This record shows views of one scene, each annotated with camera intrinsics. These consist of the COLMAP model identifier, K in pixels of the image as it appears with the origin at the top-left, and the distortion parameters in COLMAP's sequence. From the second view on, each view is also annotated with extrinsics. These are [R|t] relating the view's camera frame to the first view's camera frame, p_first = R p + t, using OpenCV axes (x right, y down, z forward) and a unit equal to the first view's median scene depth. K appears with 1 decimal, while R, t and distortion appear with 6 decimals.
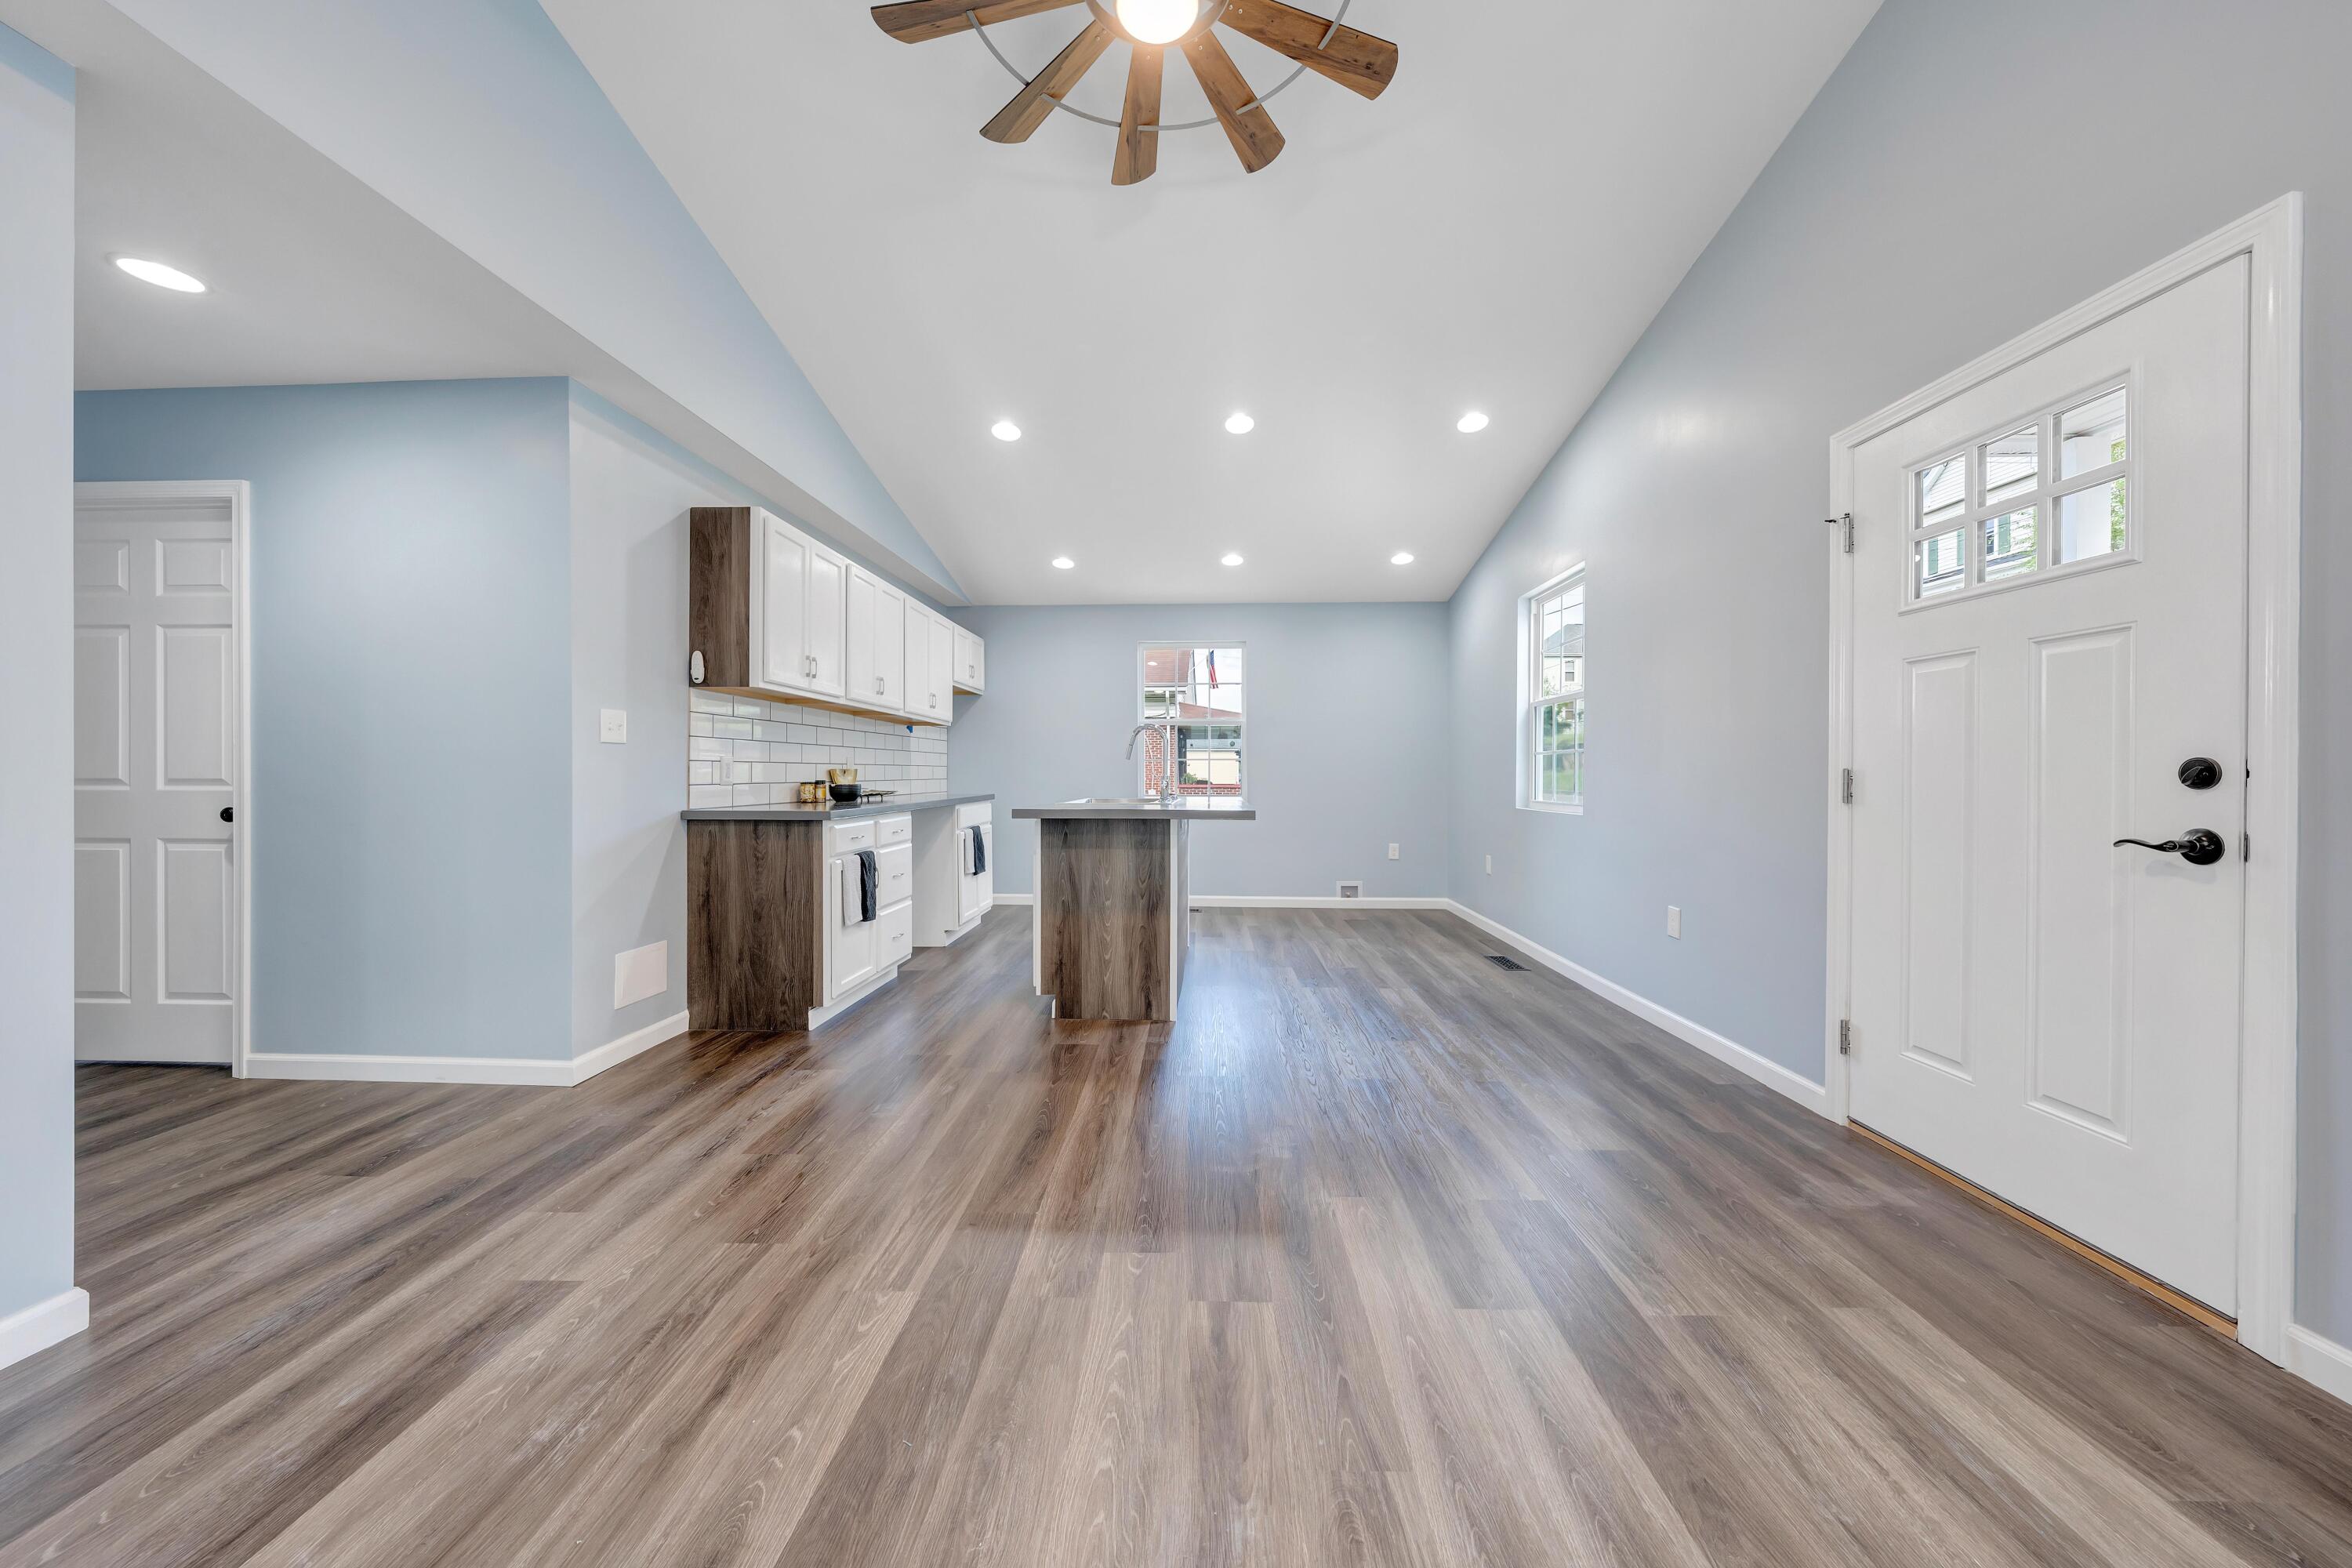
lens RADIAL K [[797.9, 0, 1176.0], [0, 797.9, 784.0], [0, 0, 1]] dist [-0.000191, -0.000038]
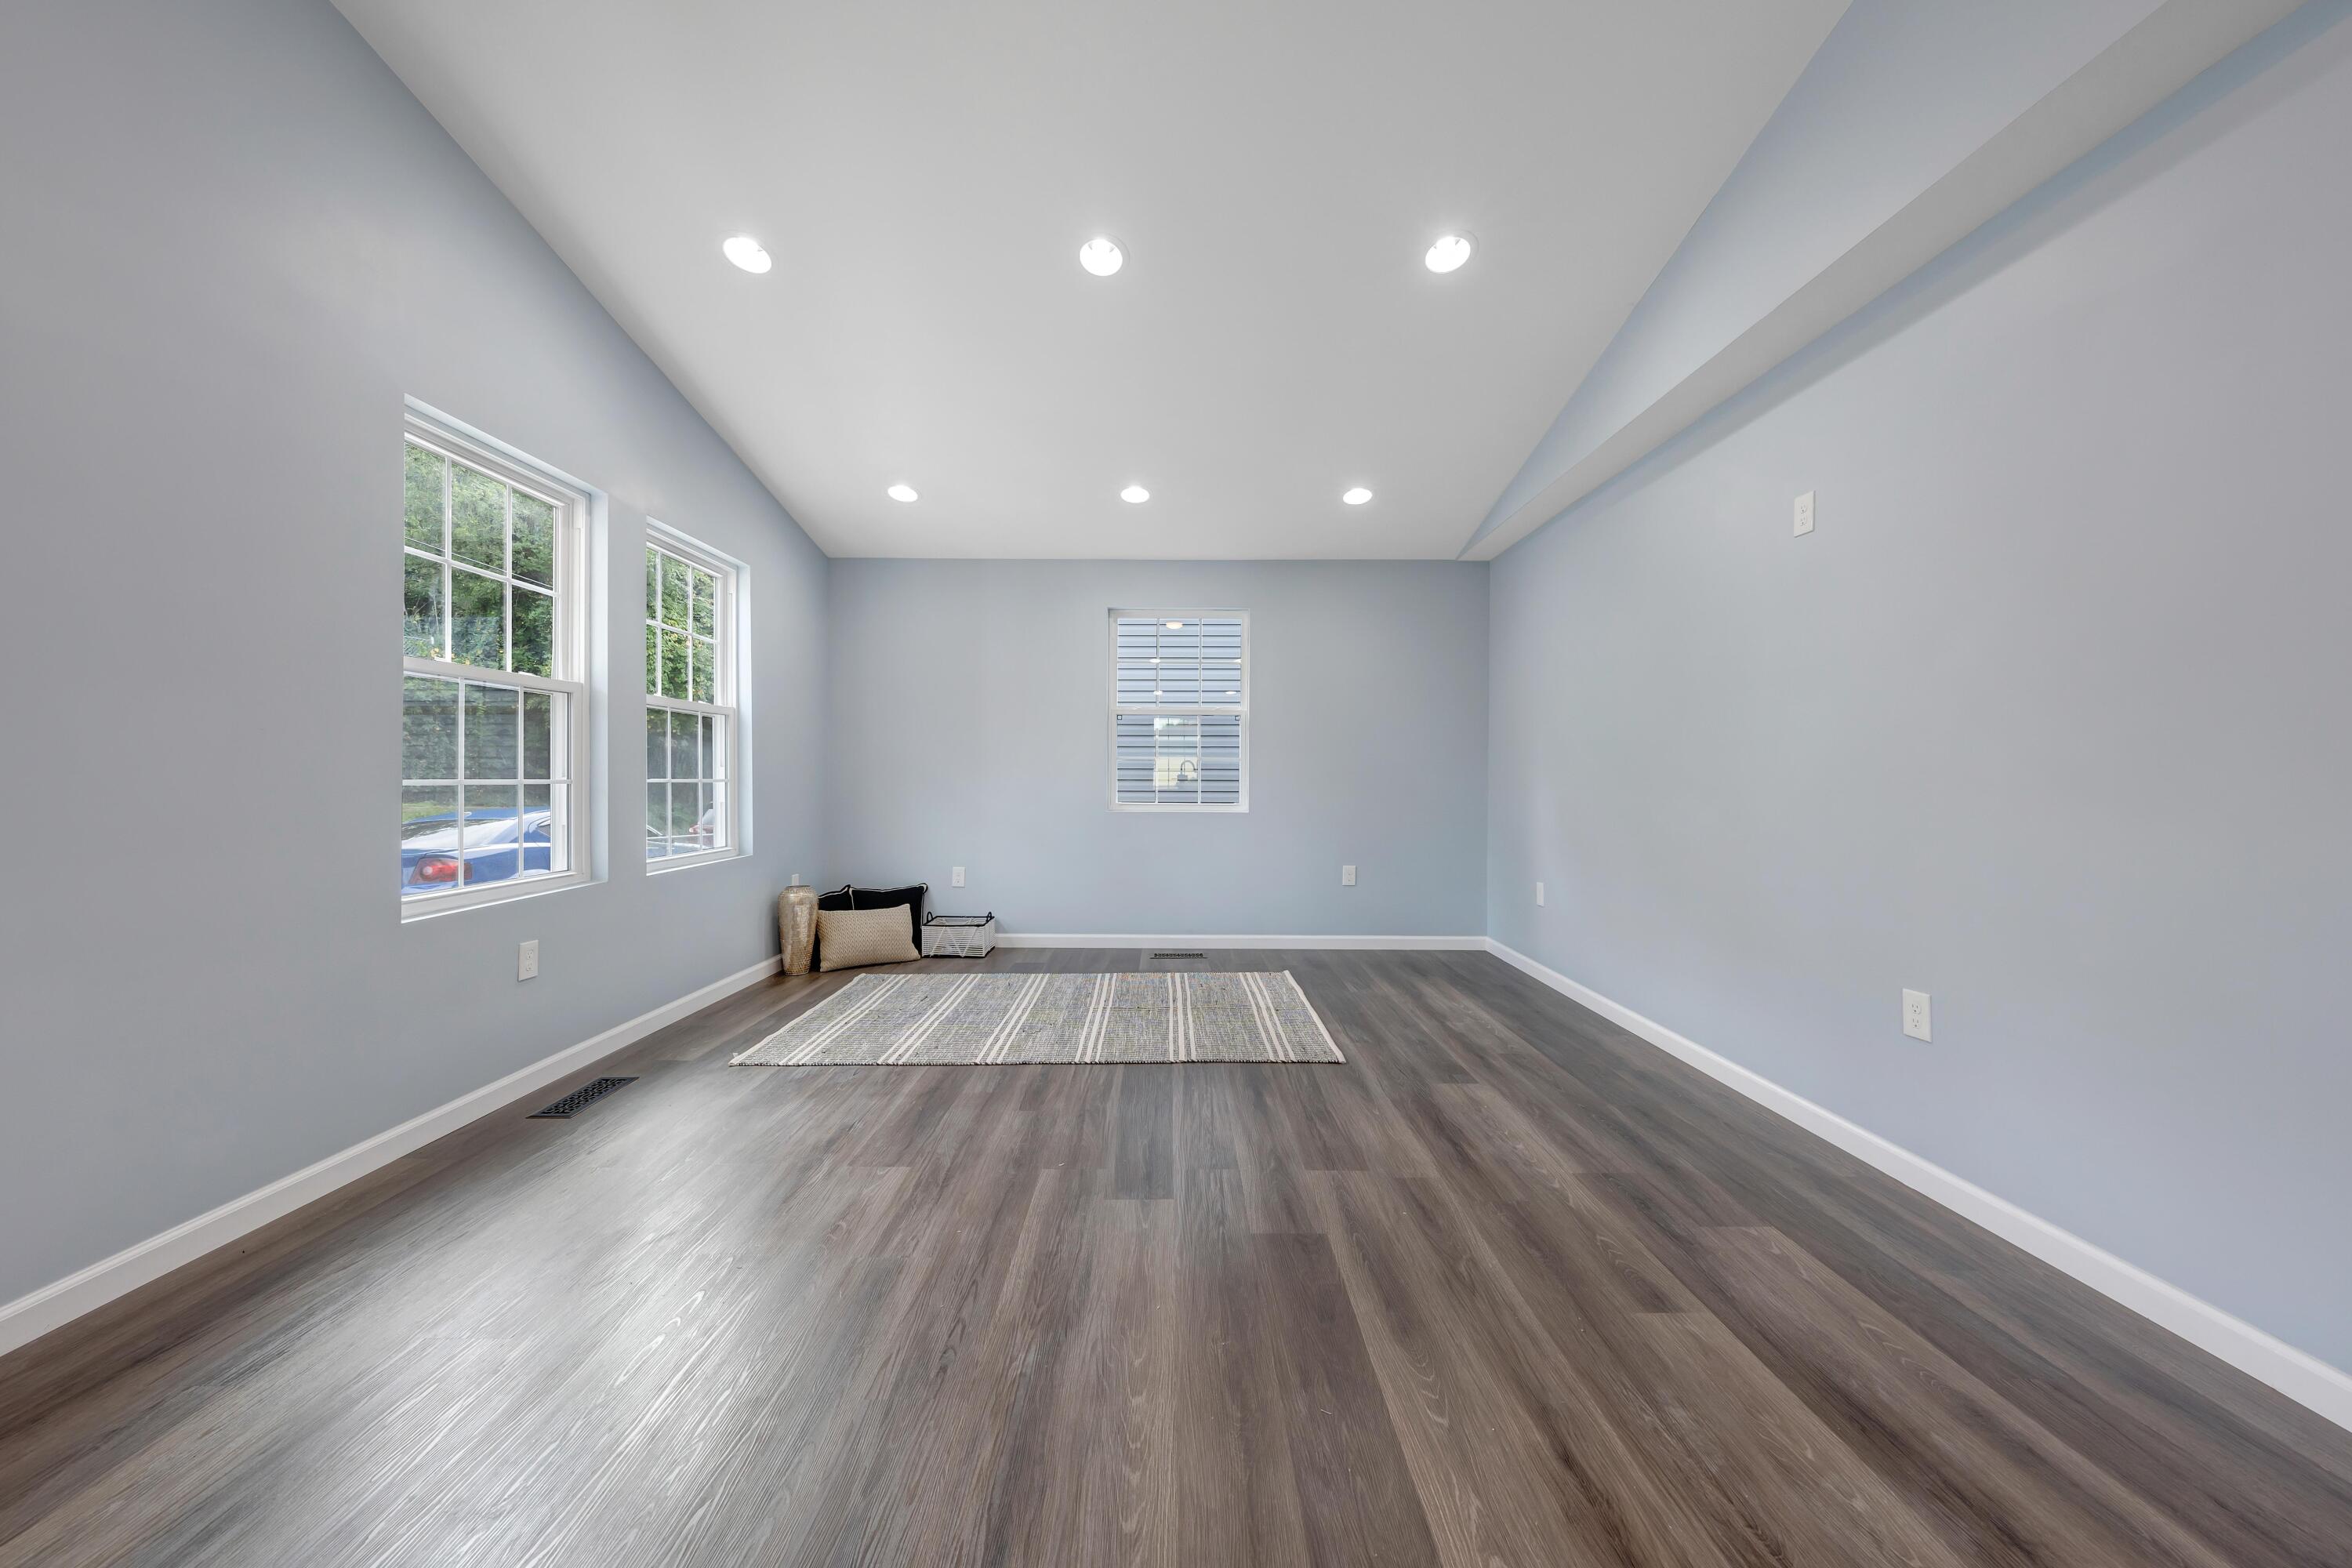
lens RADIAL K [[797.9, 0, 1176.0], [0, 797.9, 784.0], [0, 0, 1]] dist [-0.000191, -0.000038]
pose [[-0.999368, -0.002813, -0.035436, -0.097724], [-0.003267, 0.999913, 0.012754, -0.021813], [0.035397, 0.012861, -0.999291, 2.041493]]
